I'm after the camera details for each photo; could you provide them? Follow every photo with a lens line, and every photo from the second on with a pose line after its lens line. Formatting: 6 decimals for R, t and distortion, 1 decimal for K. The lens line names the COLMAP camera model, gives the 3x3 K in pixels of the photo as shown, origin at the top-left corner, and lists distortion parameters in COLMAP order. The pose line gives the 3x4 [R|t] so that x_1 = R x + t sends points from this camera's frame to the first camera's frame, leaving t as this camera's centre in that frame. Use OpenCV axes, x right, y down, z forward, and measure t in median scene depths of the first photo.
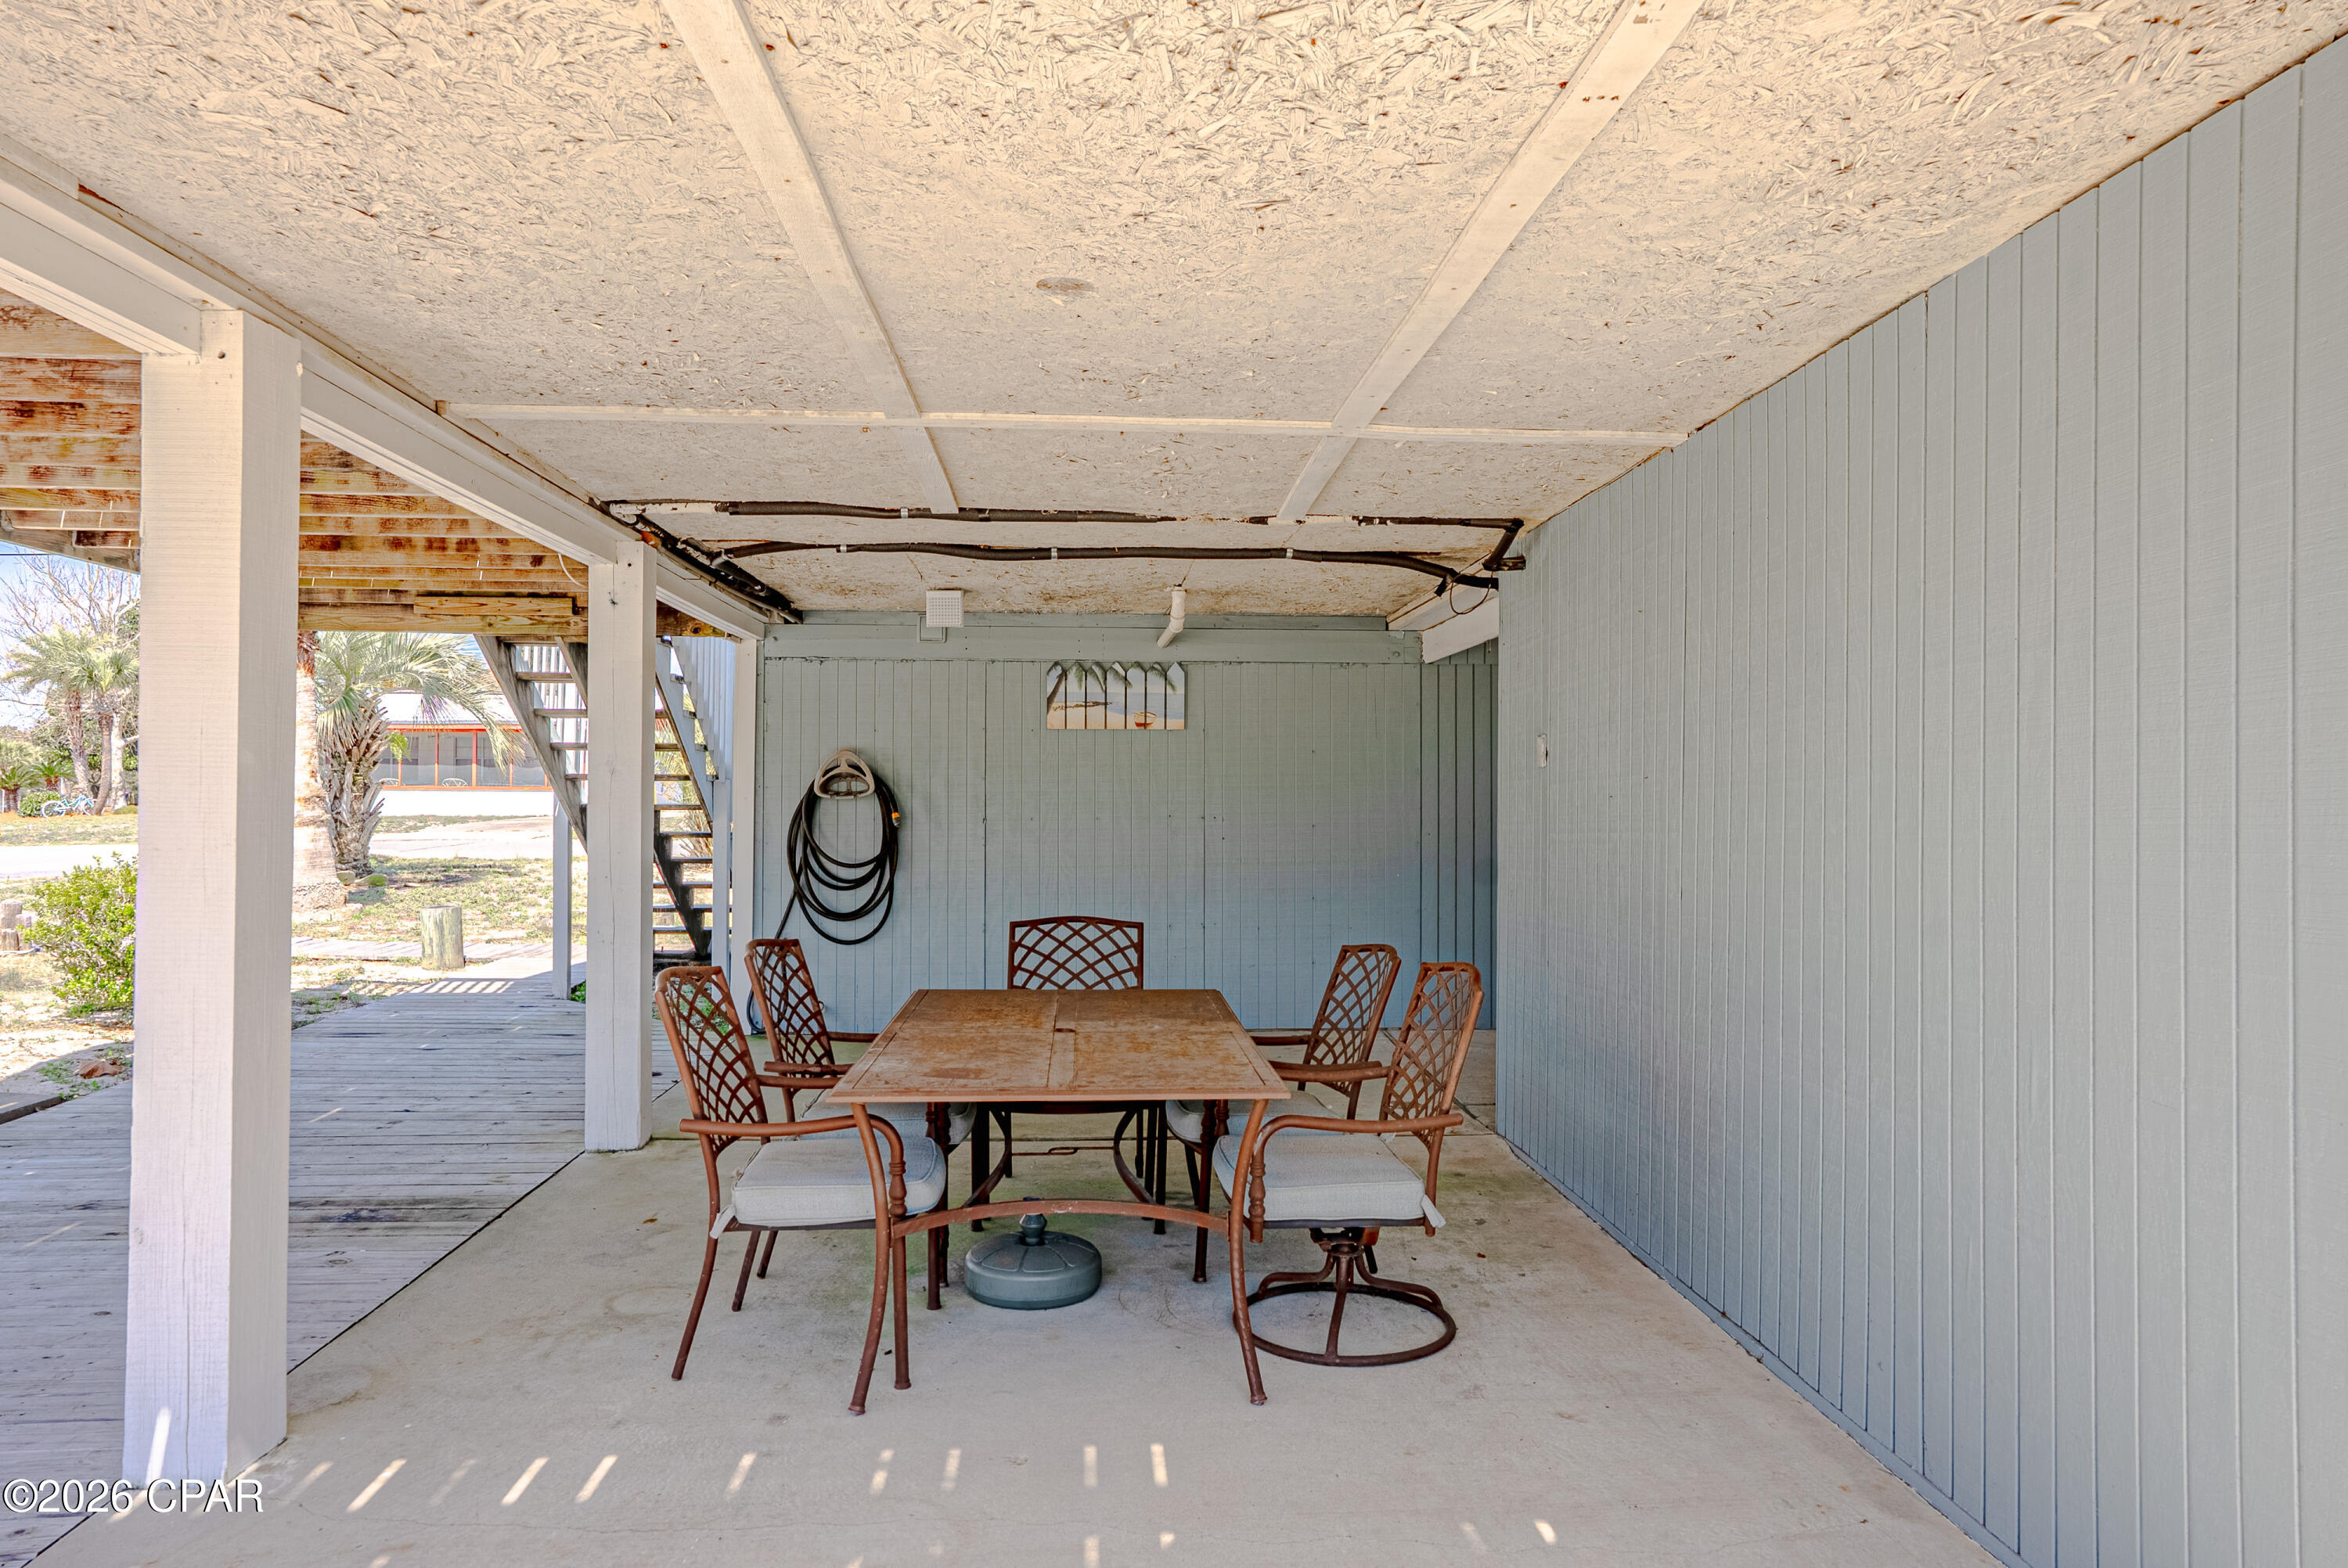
lens RADIAL K [[1489.5, 0, 1174.0], [0, 1489.5, 784.0], [0, 0, 1]] dist [-0.013525, 0.021829]
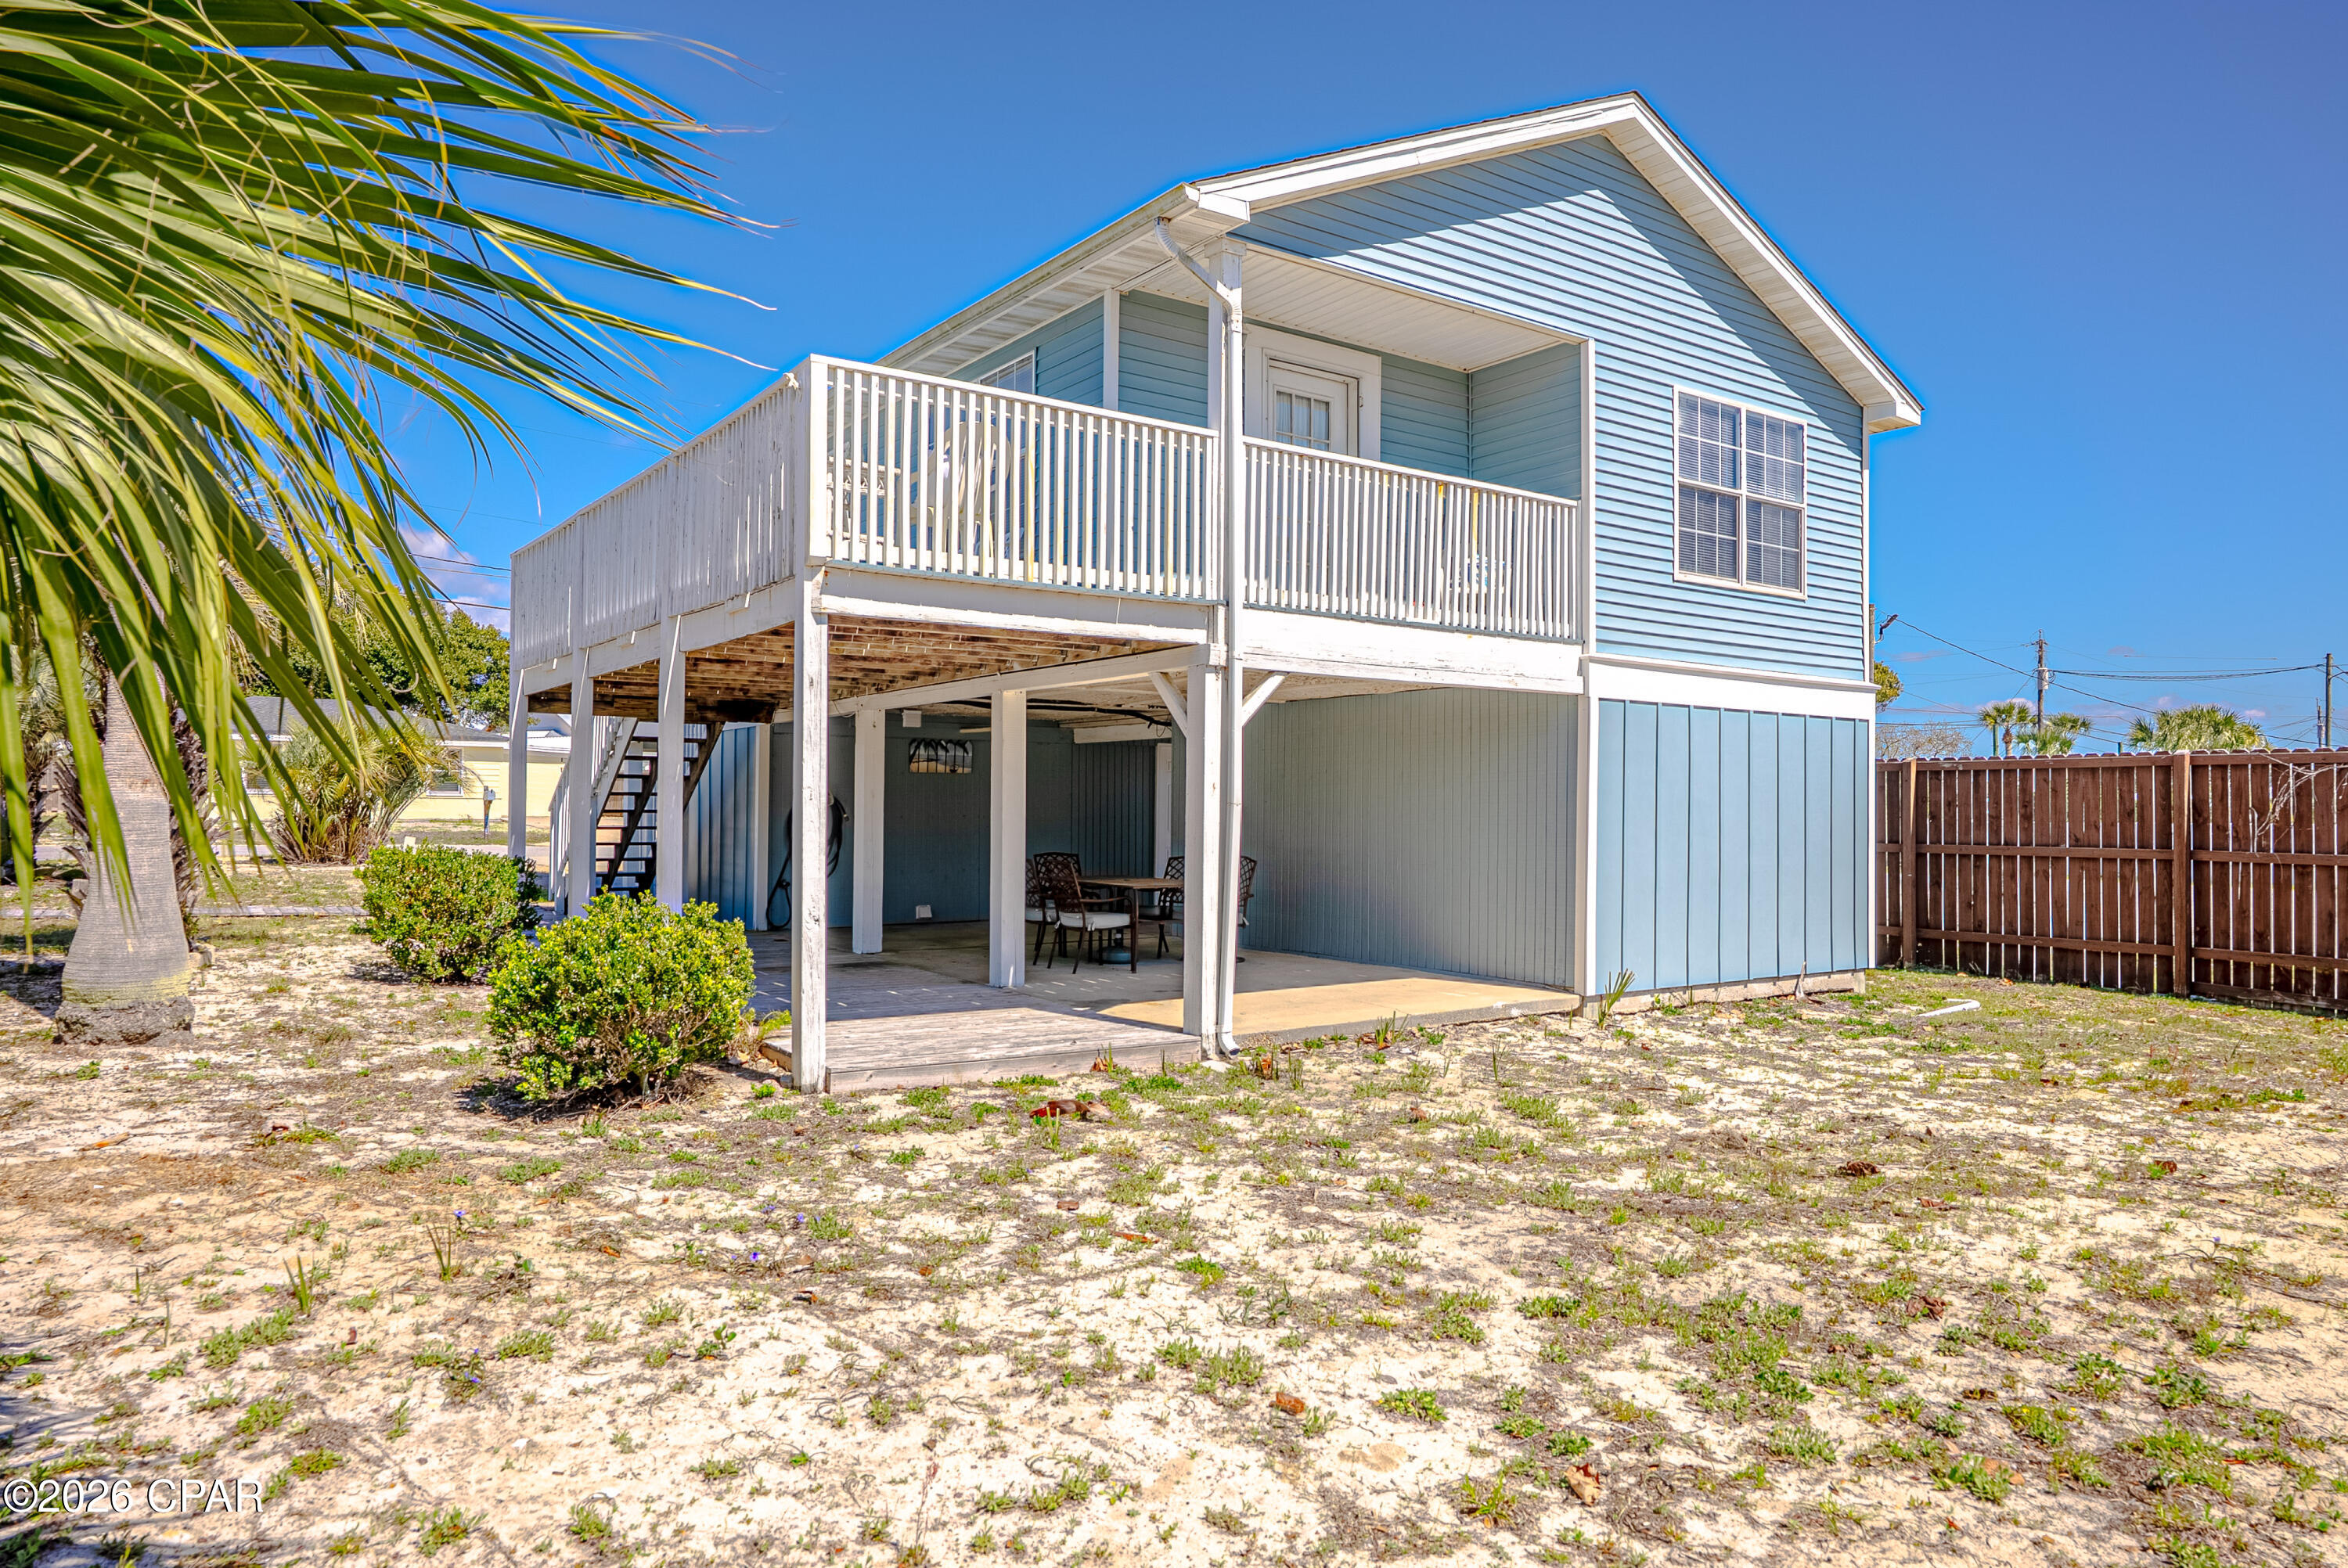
lens RADIAL K [[1489.5, 0, 1174.0], [0, 1489.5, 784.0], [0, 0, 1]] dist [-0.013525, 0.021829]
pose [[0.856037, 0.010782, 0.516802, -1.236325], [-0.003402, 0.999878, -0.015225, 0.012291], [-0.516903, 0.011275, 0.855970, -1.351909]]
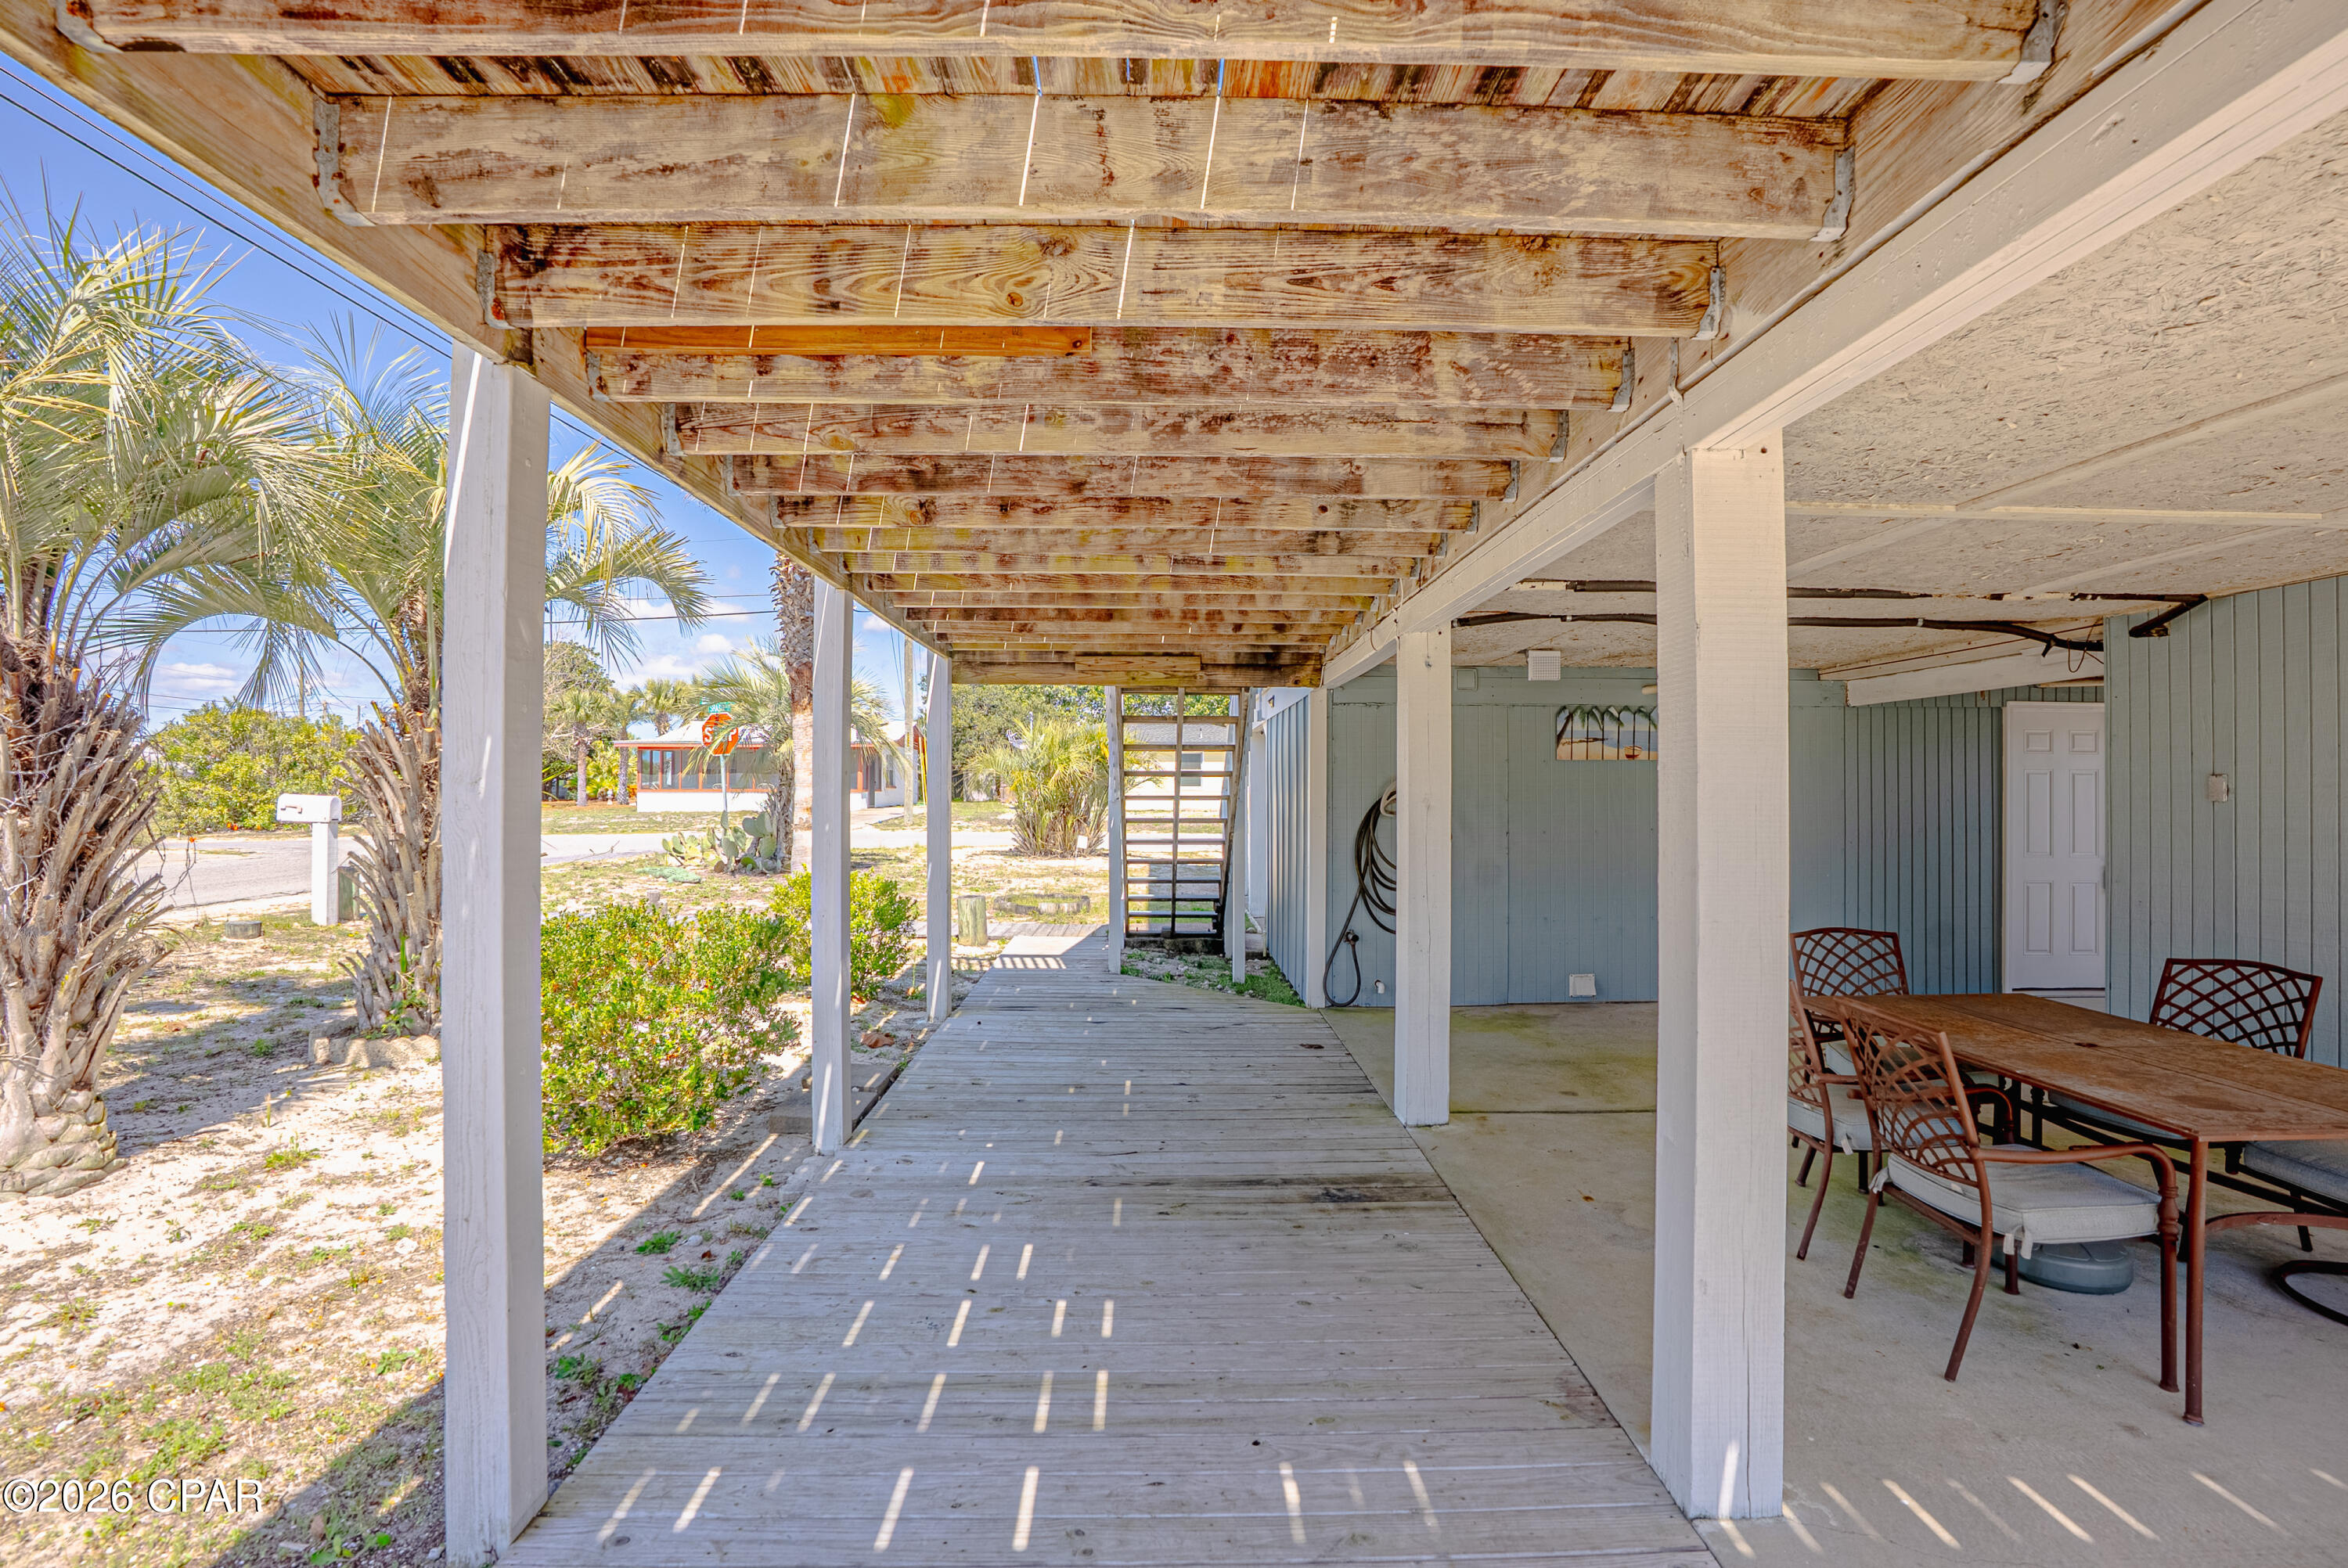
lens RADIAL K [[1099.6, 0, 1183.3], [0, 1099.6, 776.8], [0, 0, 1]] dist [-0.073566, 0.033730]
pose [[0.999672, -0.003881, -0.025319, -0.569478], [0.003756, 0.999980, -0.004994, -0.029960], [0.025338, 0.004897, 0.999667, 0.126176]]
